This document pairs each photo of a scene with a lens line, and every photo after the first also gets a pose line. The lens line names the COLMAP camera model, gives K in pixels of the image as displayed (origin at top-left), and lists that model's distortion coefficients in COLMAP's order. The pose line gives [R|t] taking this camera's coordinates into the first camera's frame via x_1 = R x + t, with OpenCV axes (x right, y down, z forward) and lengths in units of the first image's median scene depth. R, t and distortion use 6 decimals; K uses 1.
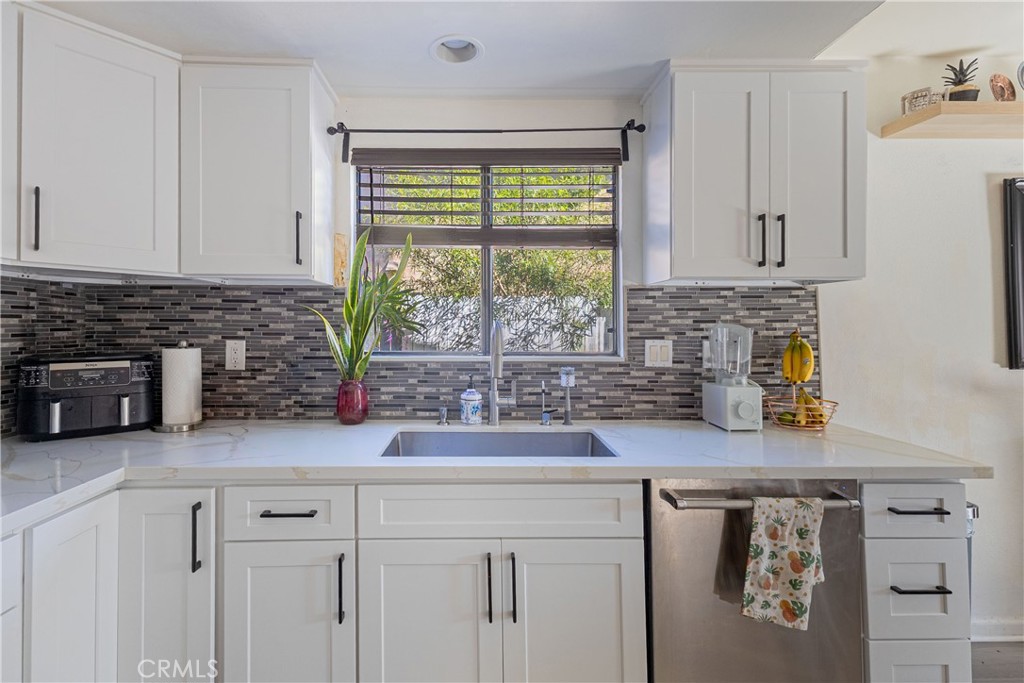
lens RADIAL K [[420.1, 0, 511.8], [0, 420.1, 335.2], [0, 0, 1]] dist [0.000502, 0.000019]
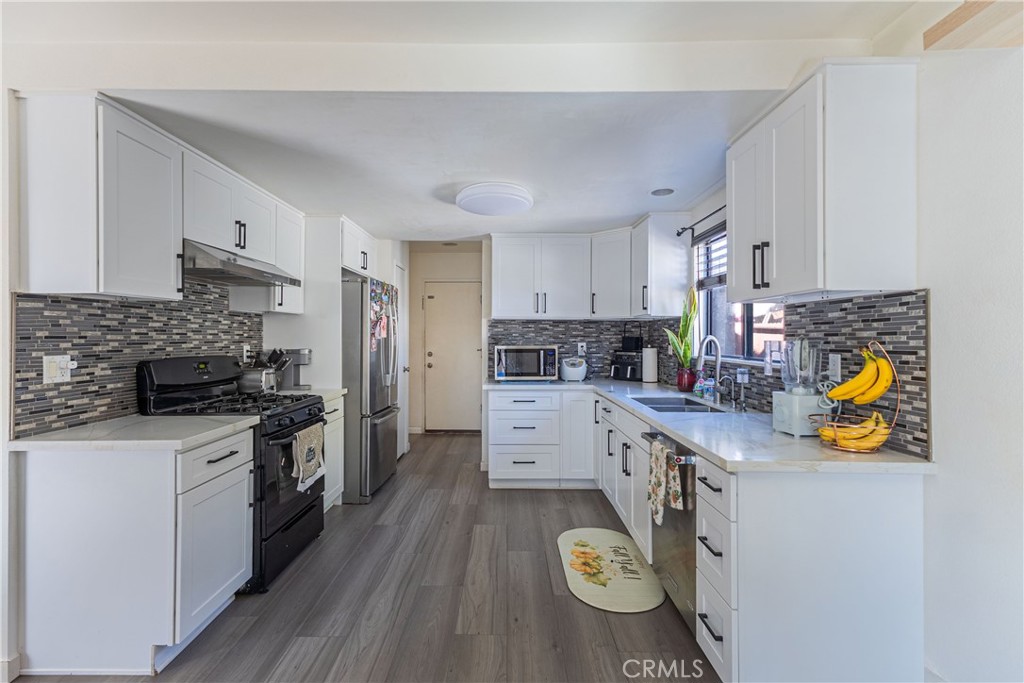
lens RADIAL K [[481.7, 0, 513.2], [0, 481.7, 332.4], [0, 0, 1]] dist [0.000538, 0.000060]
pose [[0.004852, -0.009623, -0.999942, 1.618460], [-0.003279, 0.999948, -0.009639, -0.024388], [0.999983, 0.003326, 0.004820, 0.226857]]
